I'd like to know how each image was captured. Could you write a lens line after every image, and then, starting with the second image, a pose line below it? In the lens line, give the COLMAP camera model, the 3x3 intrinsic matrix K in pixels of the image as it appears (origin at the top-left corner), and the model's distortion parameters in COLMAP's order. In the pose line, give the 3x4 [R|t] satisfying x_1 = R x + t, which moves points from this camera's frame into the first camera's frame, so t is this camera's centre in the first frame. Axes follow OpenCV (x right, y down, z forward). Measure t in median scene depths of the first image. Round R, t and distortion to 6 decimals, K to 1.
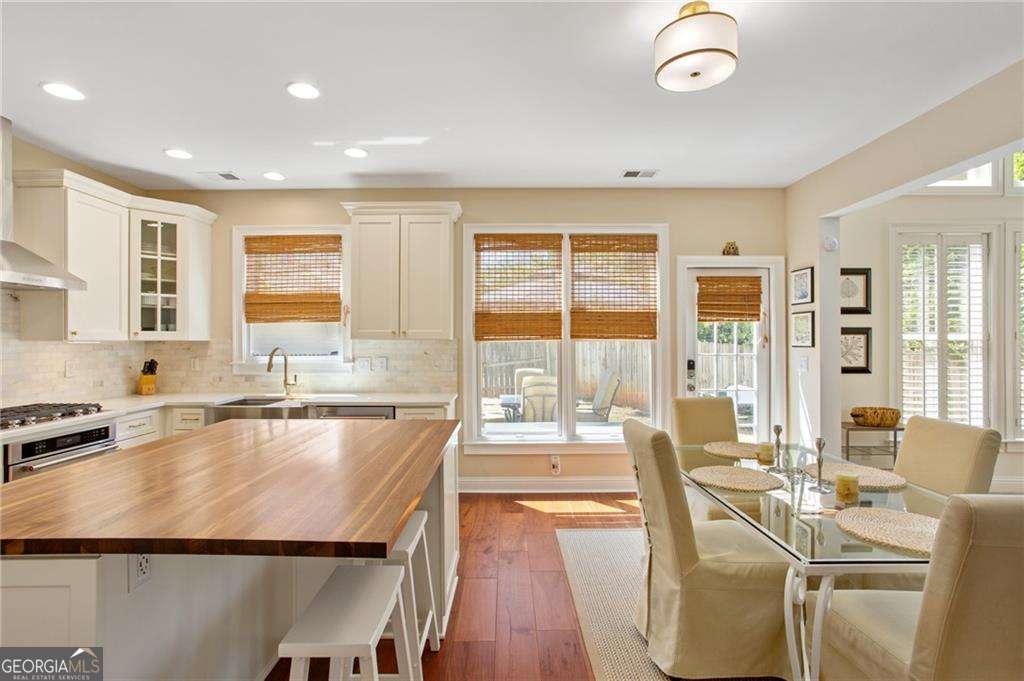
lens RADIAL K [[498.2, 0, 509.6], [0, 498.2, 339.7], [0, 0, 1]] dist [-0.043087, 0.026230]
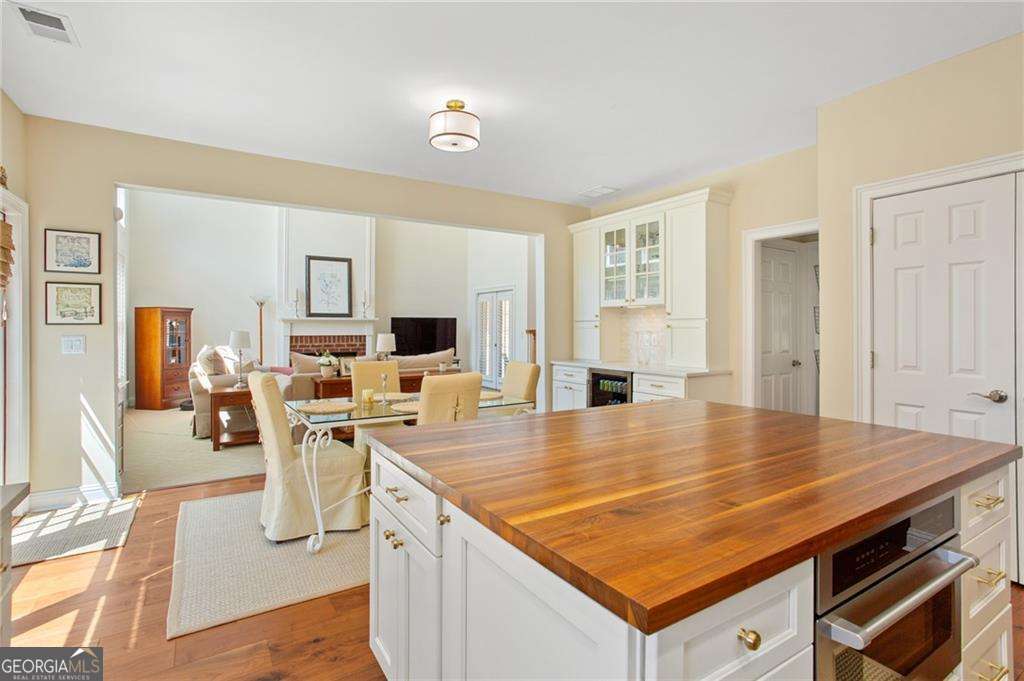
lens RADIAL K [[498.2, 0, 511.3], [0, 498.2, 324.9], [0, 0, 1]] dist [-0.043087, 0.026230]
pose [[-0.540207, 0.006833, 0.841504, -0.481094], [0.003083, 0.999976, -0.006141, 0.021804], [-0.841527, -0.000723, -0.540215, 0.786771]]
